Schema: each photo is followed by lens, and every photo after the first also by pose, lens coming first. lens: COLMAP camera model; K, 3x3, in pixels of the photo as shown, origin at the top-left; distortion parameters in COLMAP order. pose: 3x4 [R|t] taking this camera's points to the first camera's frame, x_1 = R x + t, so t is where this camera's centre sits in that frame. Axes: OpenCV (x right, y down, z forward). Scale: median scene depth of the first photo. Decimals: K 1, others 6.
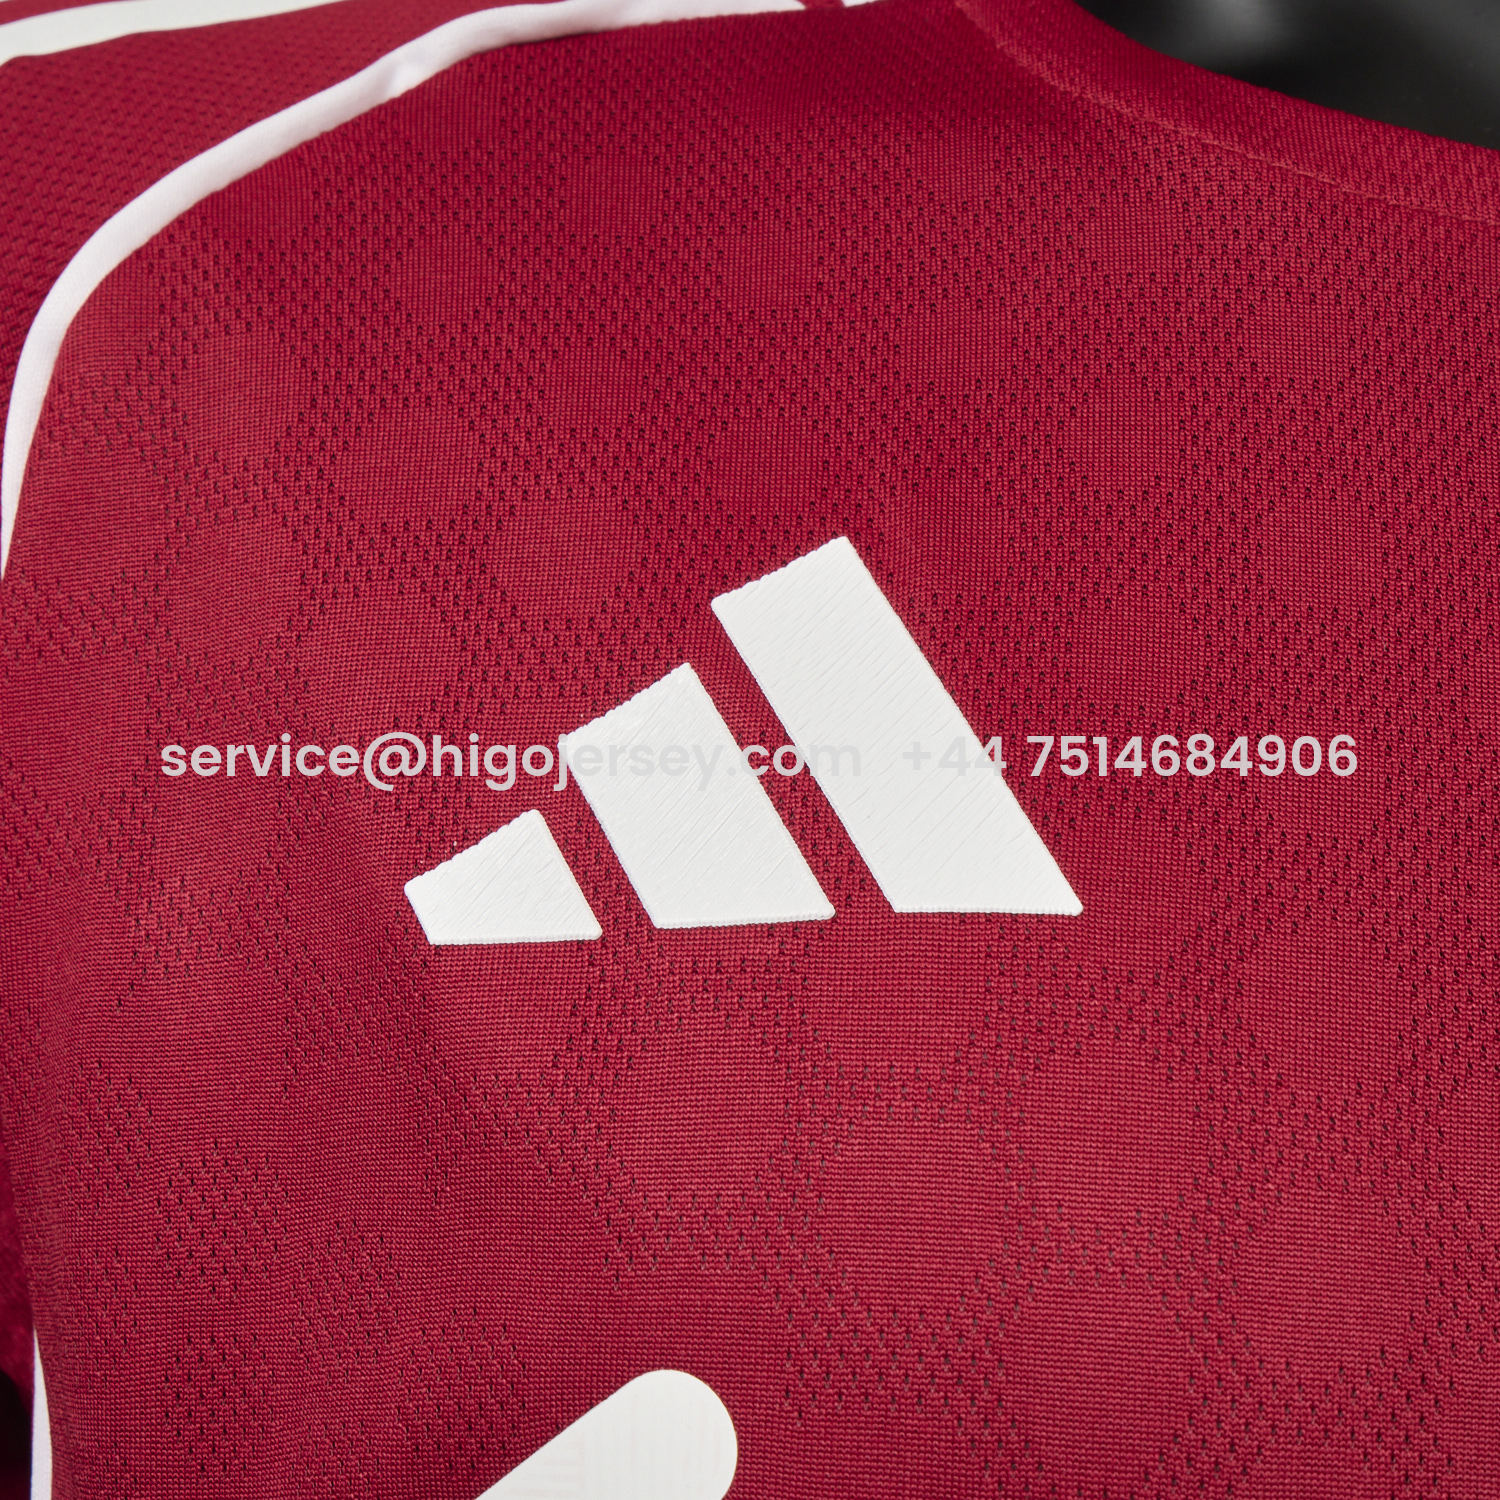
lens RADIAL K [[2973.4, 0, 784.1], [0, 2973.4, 749.1], [0, 0, 1]] dist [-0.009751, -0.003792]
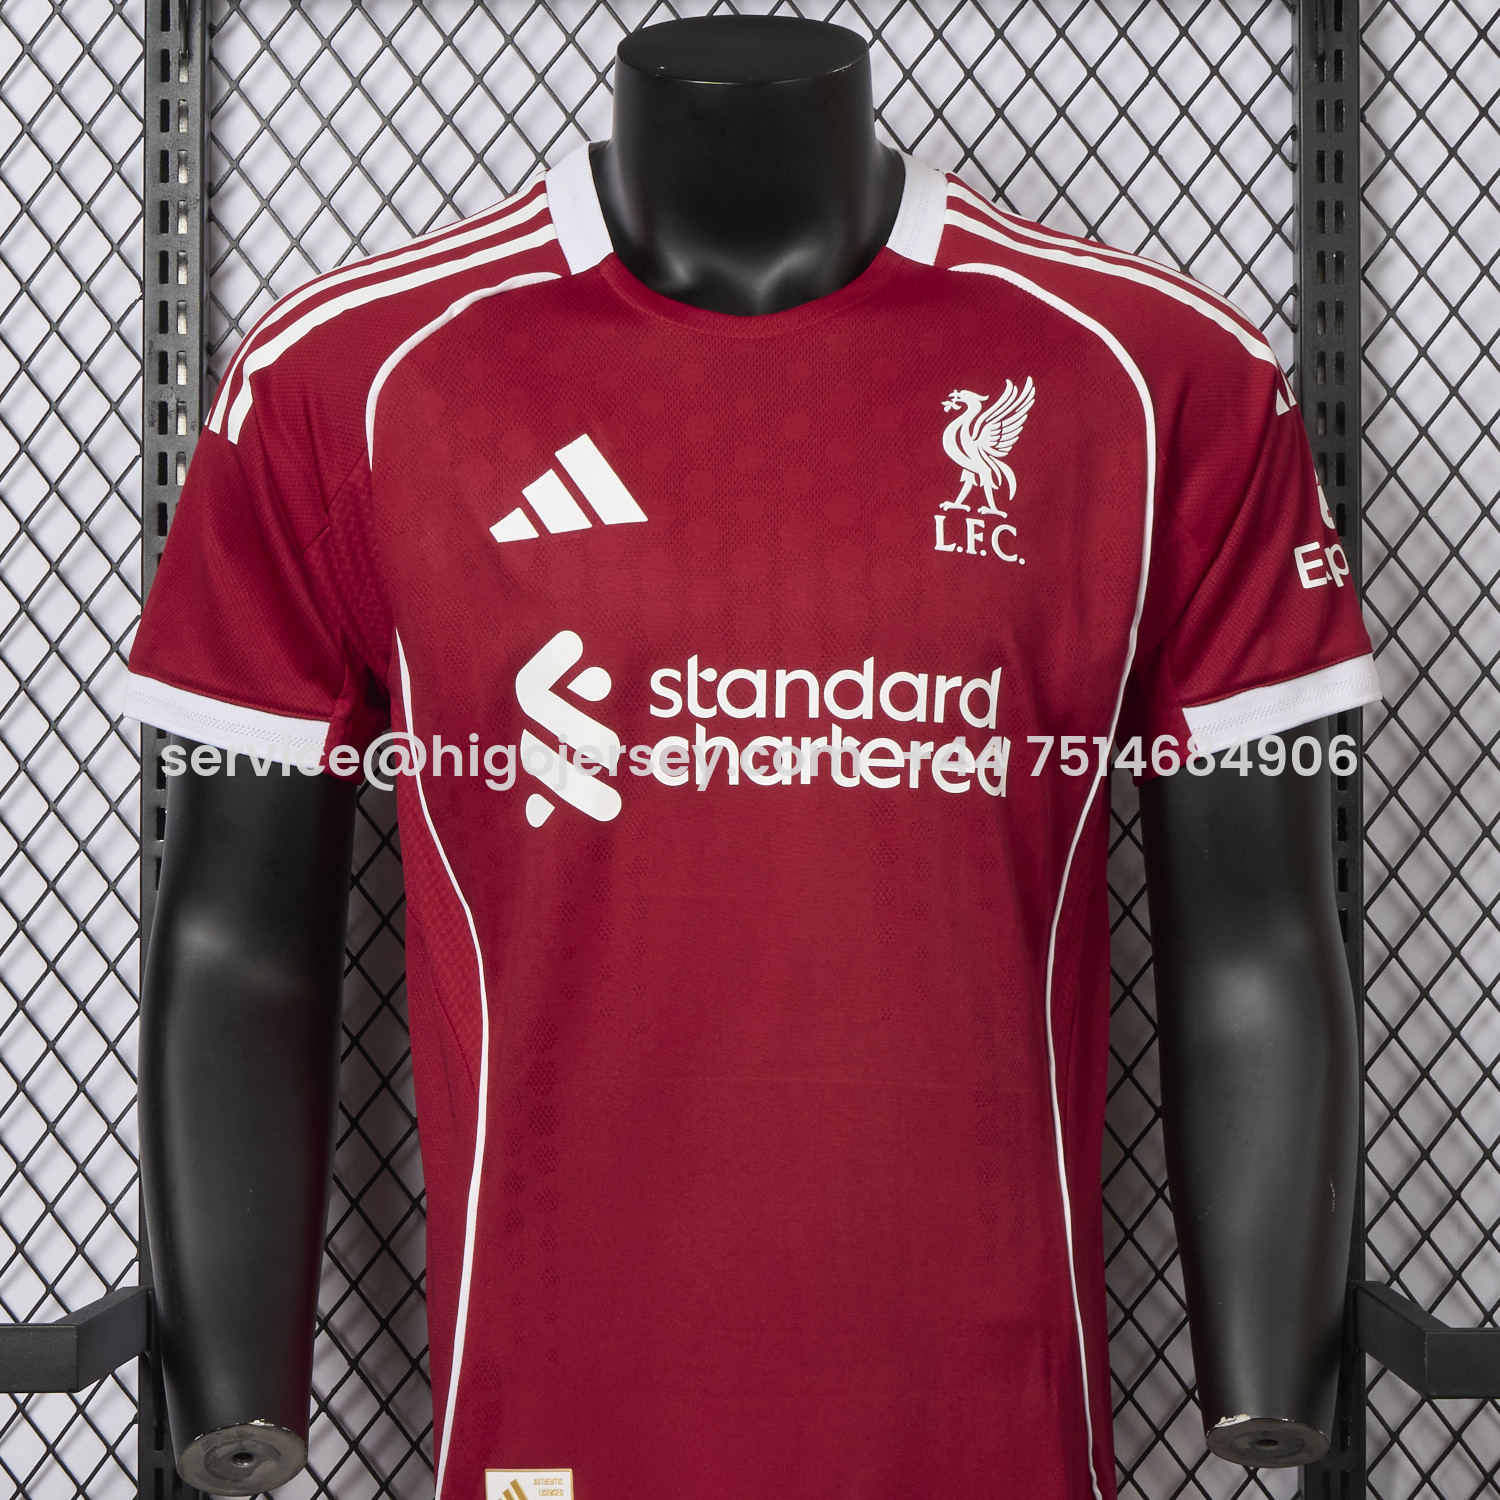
lens RADIAL K [[4056.1, 0, 750.0], [0, 4056.1, 750.0], [0, 0, 1]] dist [0.013704, 0.123131]
pose [[0.994392, -0.101032, 0.031270, 0.026726], [0.096144, 0.986745, 0.130727, -0.352469], [-0.044063, -0.126988, 0.990925, -4.642672]]
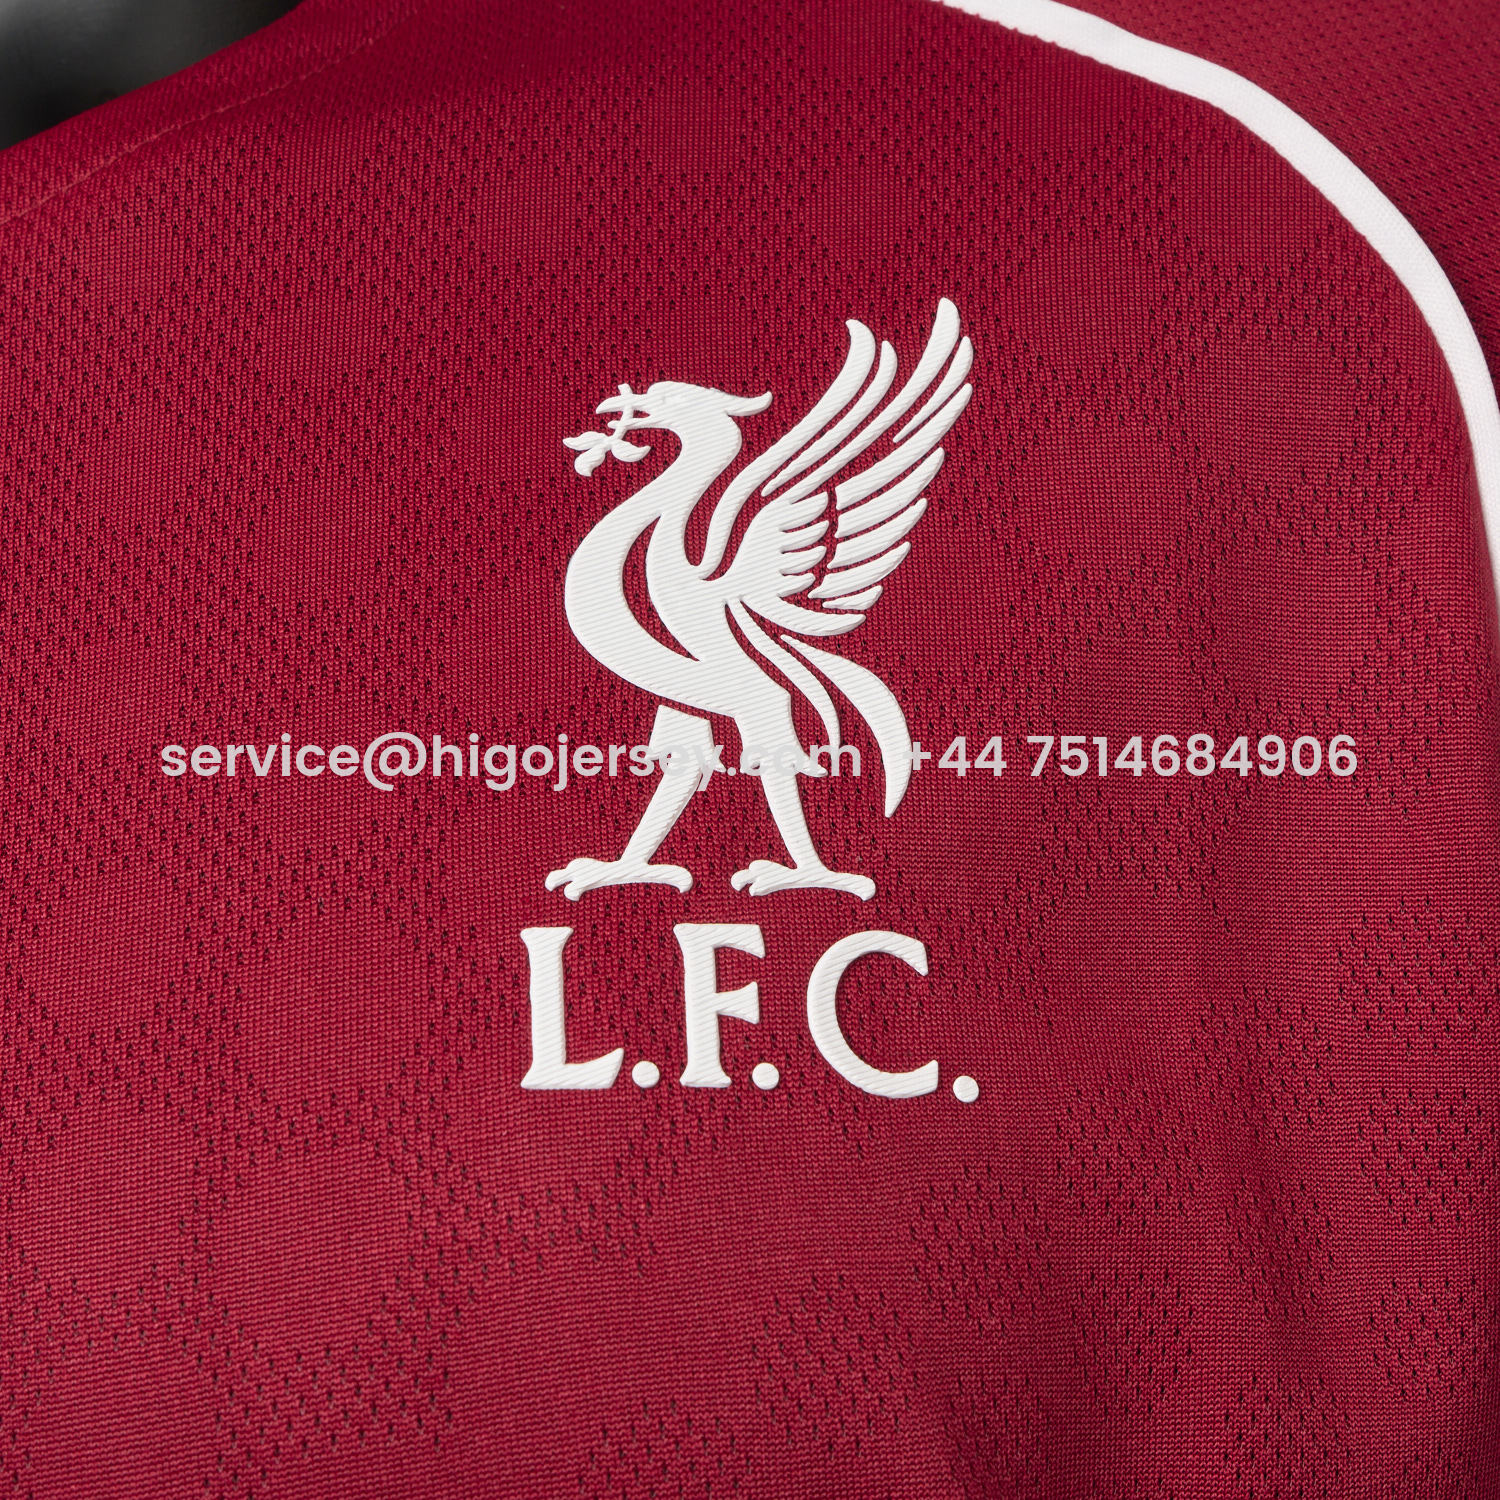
lens RADIAL K [[2973.4, 0, 784.1], [0, 2973.4, 749.1], [0, 0, 1]] dist [-0.009751, -0.003792]
pose [[0.969870, -0.218647, -0.107454, 0.668472], [0.219802, 0.975544, -0.001113, 0.048549], [0.105069, -0.022539, 0.994209, 0.038958]]
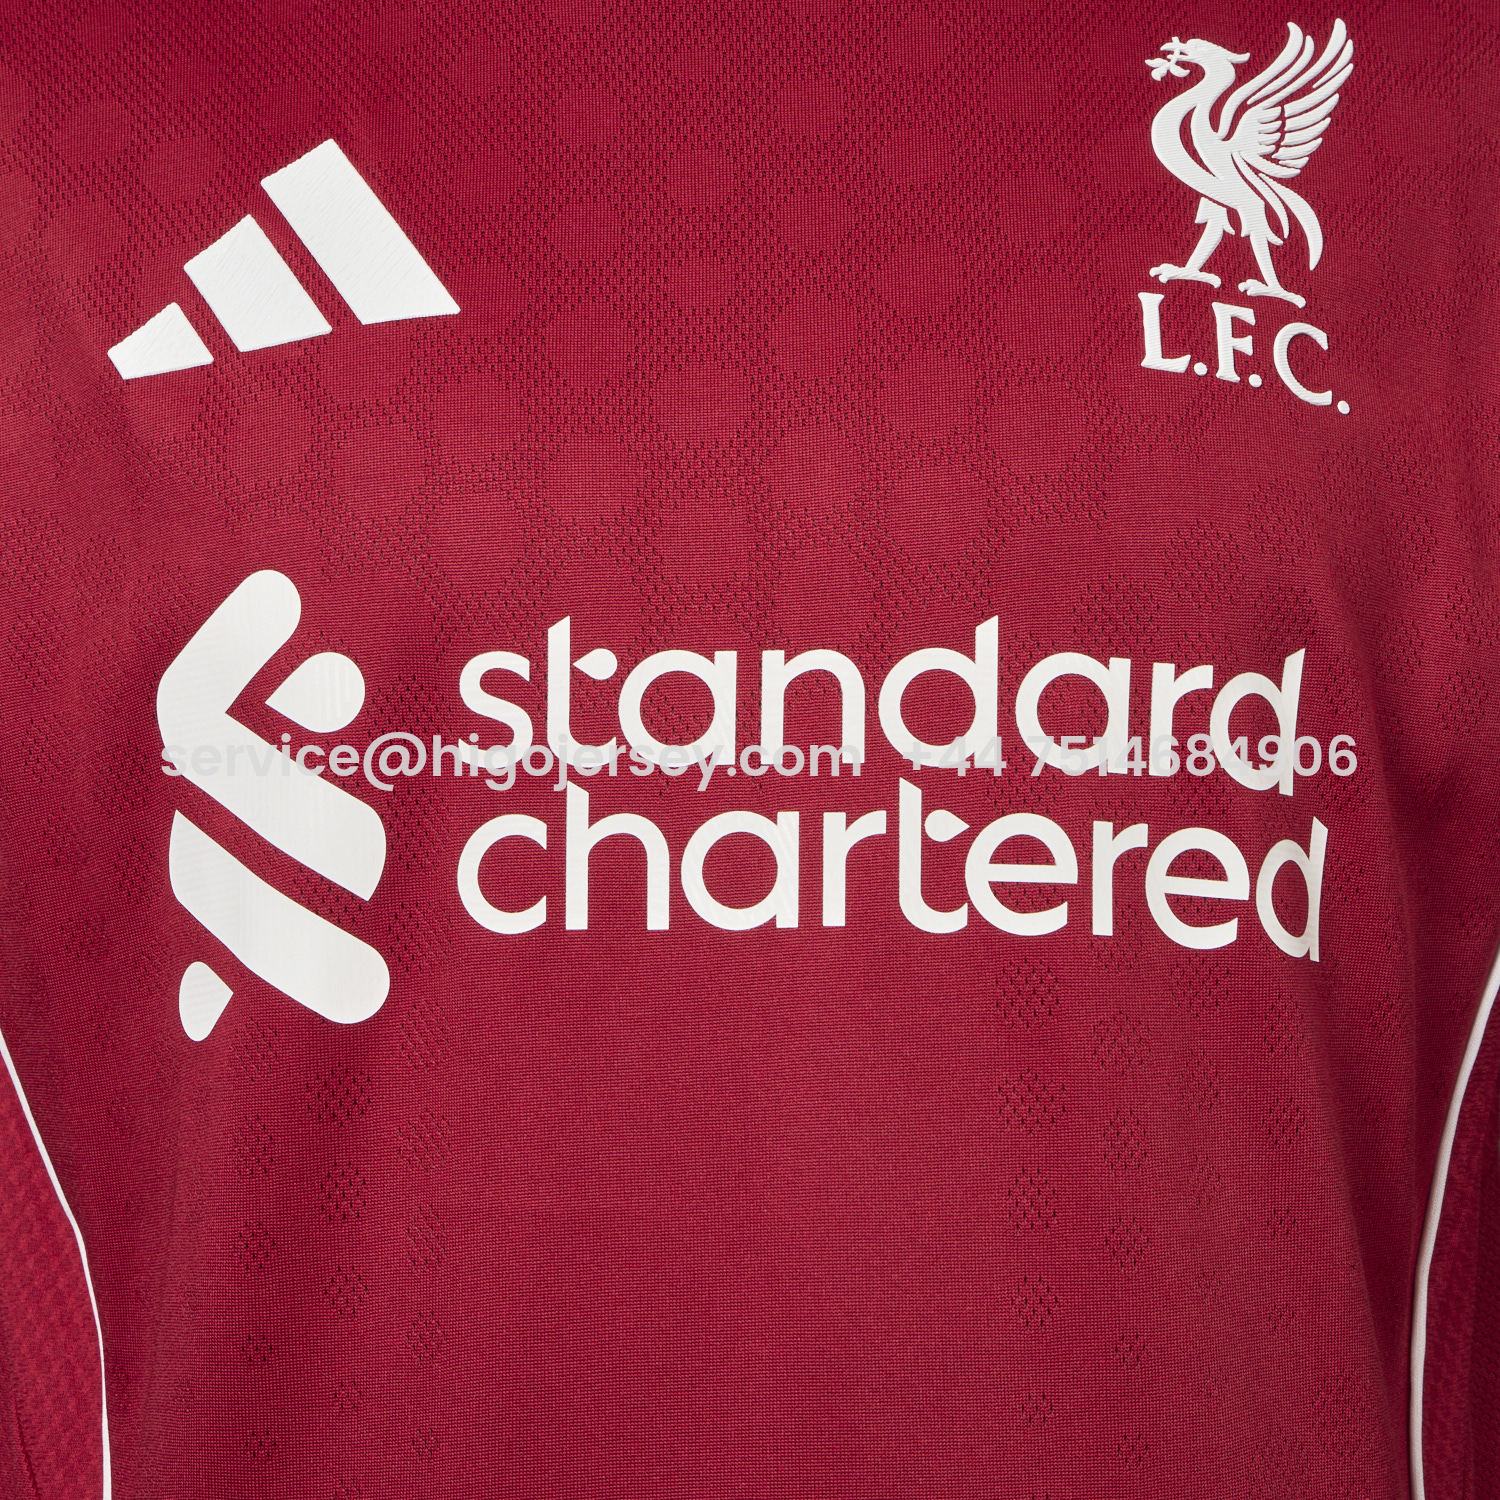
lens RADIAL K [[2973.4, 0, 784.1], [0, 2973.4, 749.1], [0, 0, 1]] dist [-0.009751, -0.003792]
pose [[0.994274, -0.106422, 0.009667, 0.236831], [0.106117, 0.993963, 0.027887, 0.275752], [-0.012576, -0.026701, 0.999564, -0.817625]]
